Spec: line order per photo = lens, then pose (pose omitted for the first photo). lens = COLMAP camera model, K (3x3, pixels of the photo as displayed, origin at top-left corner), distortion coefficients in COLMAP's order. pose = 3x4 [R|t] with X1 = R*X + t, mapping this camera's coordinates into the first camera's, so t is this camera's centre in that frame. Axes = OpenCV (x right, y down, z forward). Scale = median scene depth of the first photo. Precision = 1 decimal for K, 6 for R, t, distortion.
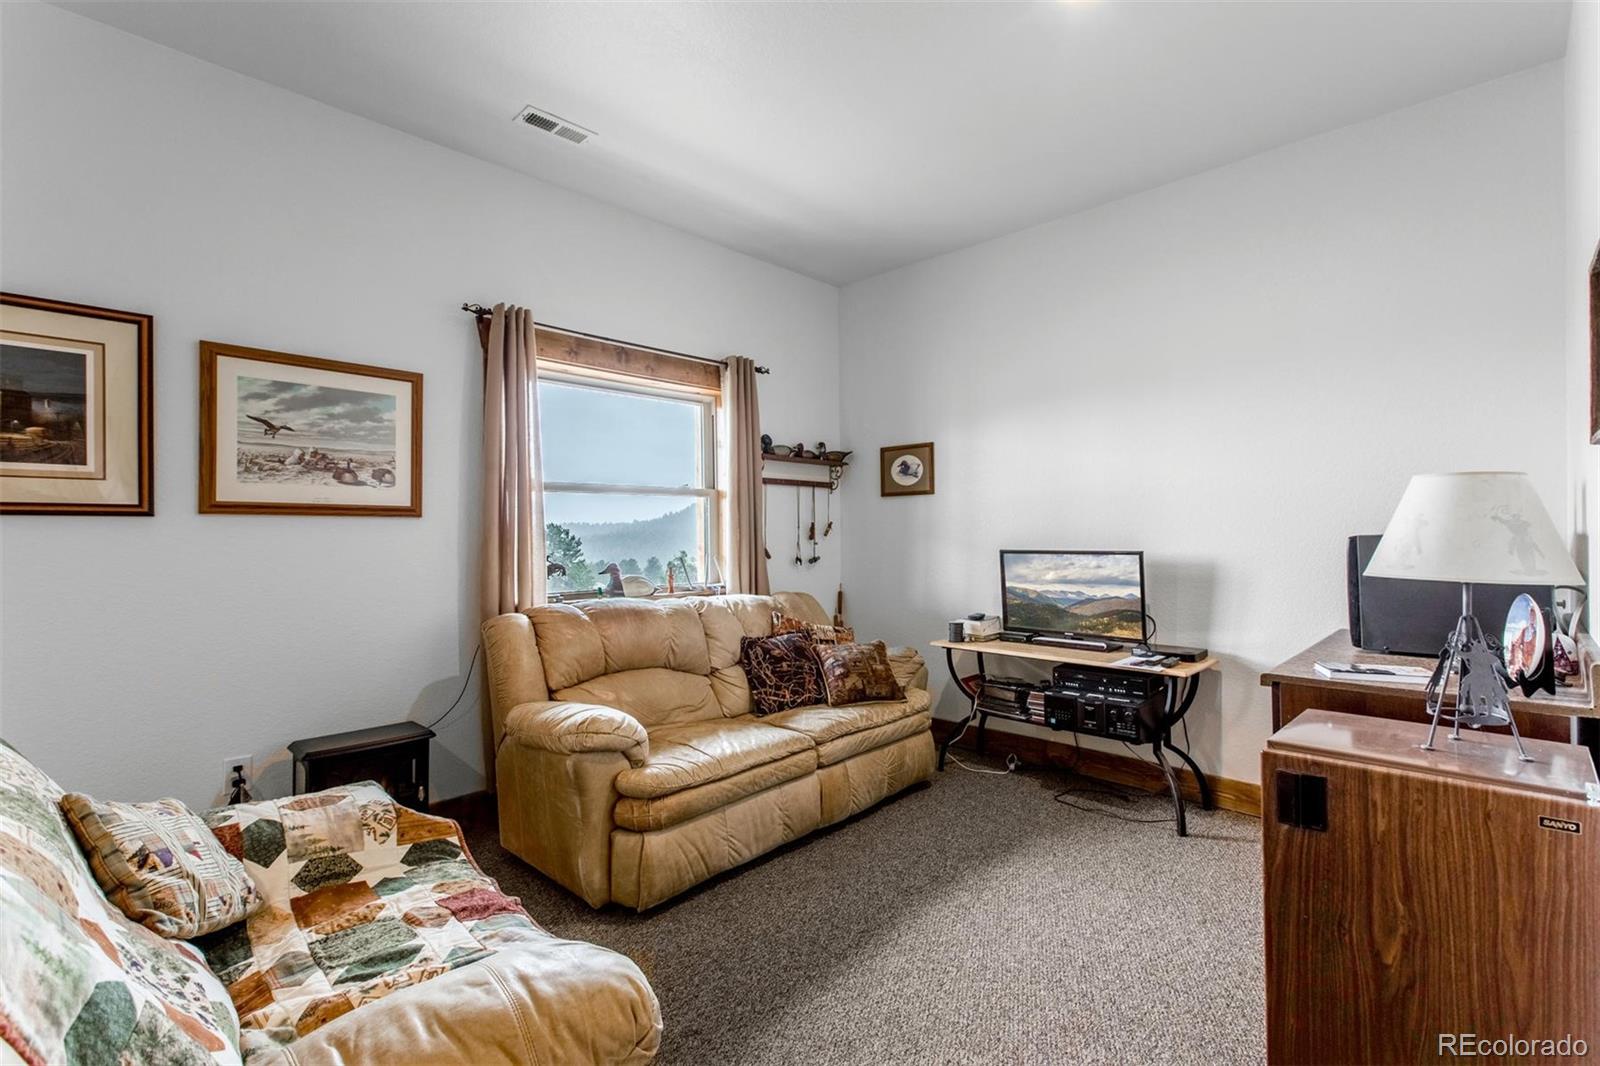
lens RADIAL K [[720.4, 0, 802.5], [0, 720.4, 534.7], [0, 0, 1]] dist [0.010308, -0.003041]
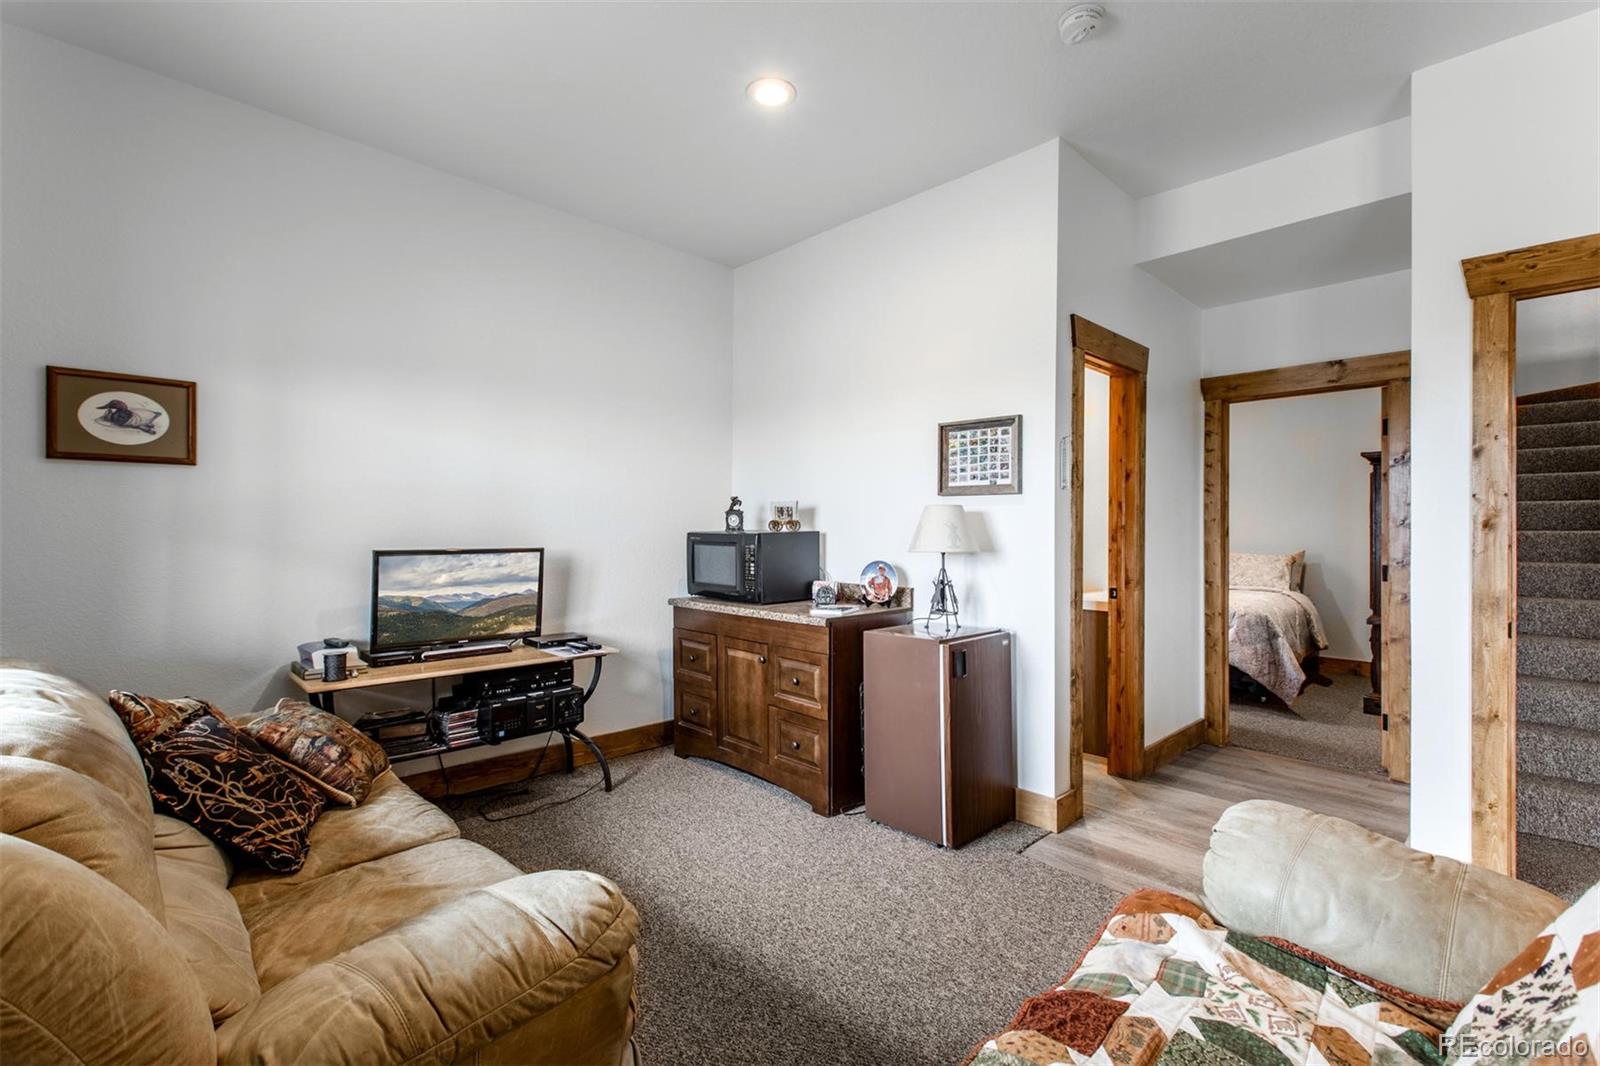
lens RADIAL K [[720.4, 0, 803.7], [0, 720.4, 518.0], [0, 0, 1]] dist [0.010308, -0.003041]
pose [[0.025232, 0.022690, 0.999424, -0.542426], [-0.007460, 0.999719, -0.022508, -0.000038], [-0.999654, -0.006887, 0.025394, 0.560330]]
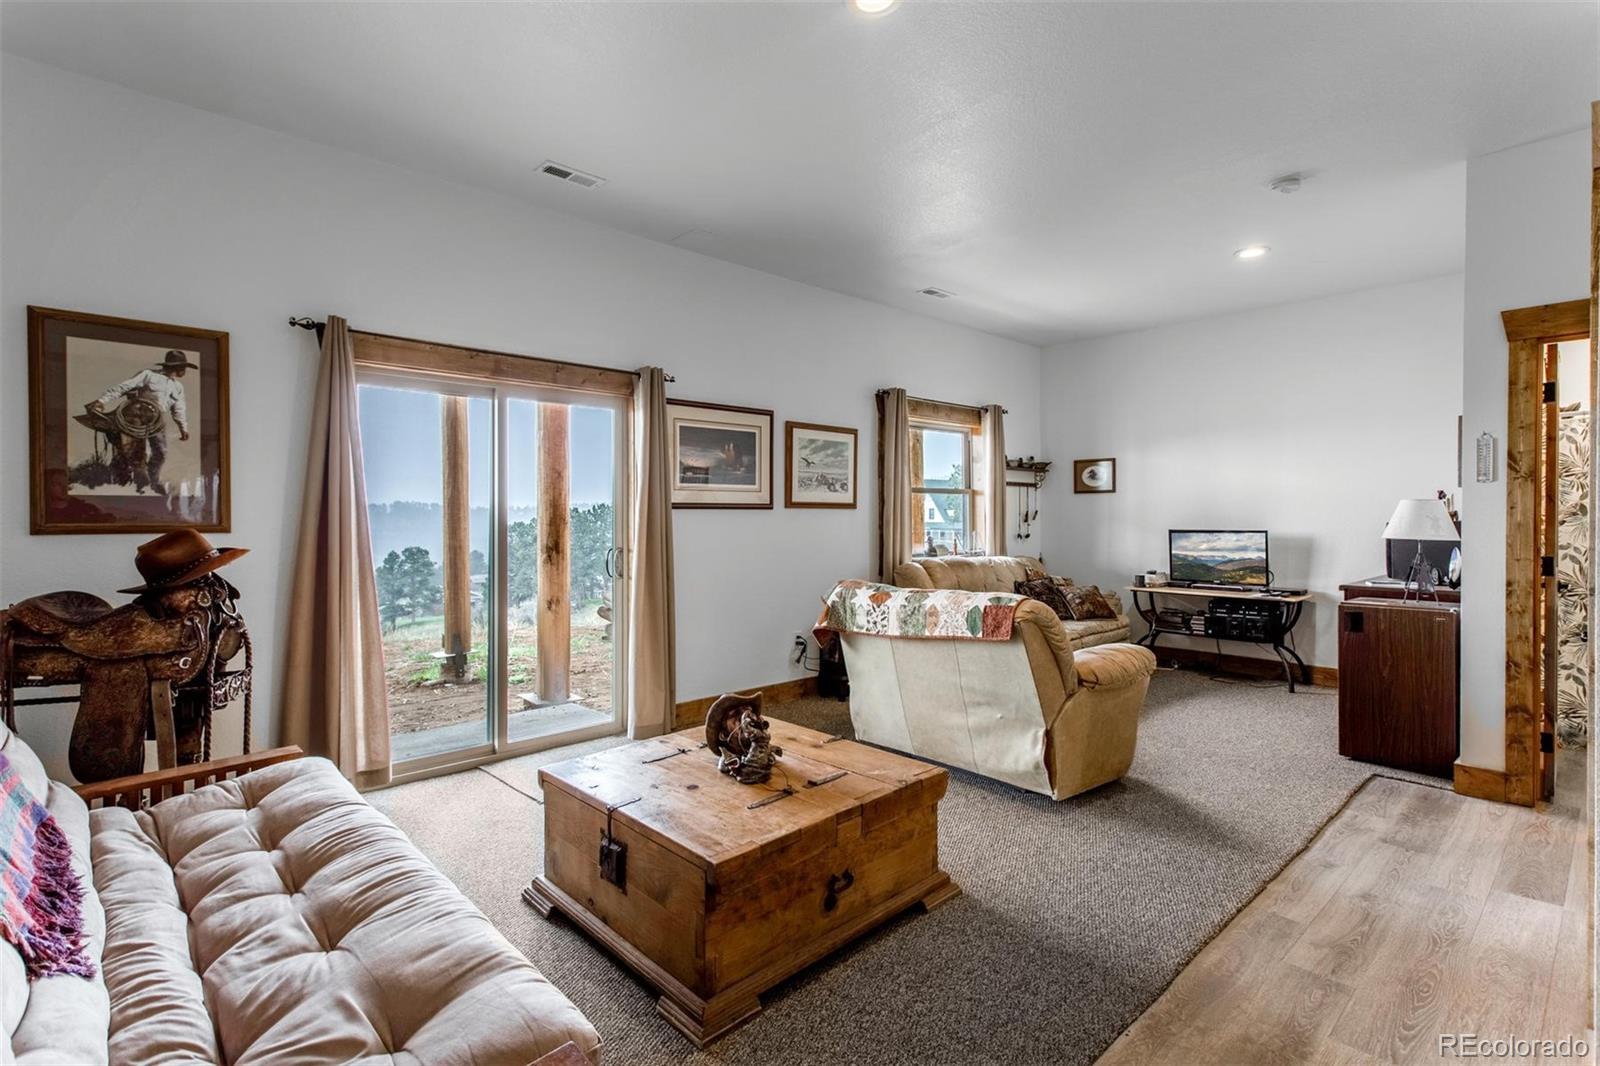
lens RADIAL K [[753.8, 0, 810.5], [0, 753.8, 524.1], [0, 0, 1]] dist [0.023253, -0.006487]
pose [[0.998835, 0.006164, -0.047868, -0.467920], [-0.005655, 0.999926, 0.010763, -0.004676], [0.047931, -0.010480, 0.998796, -0.753409]]
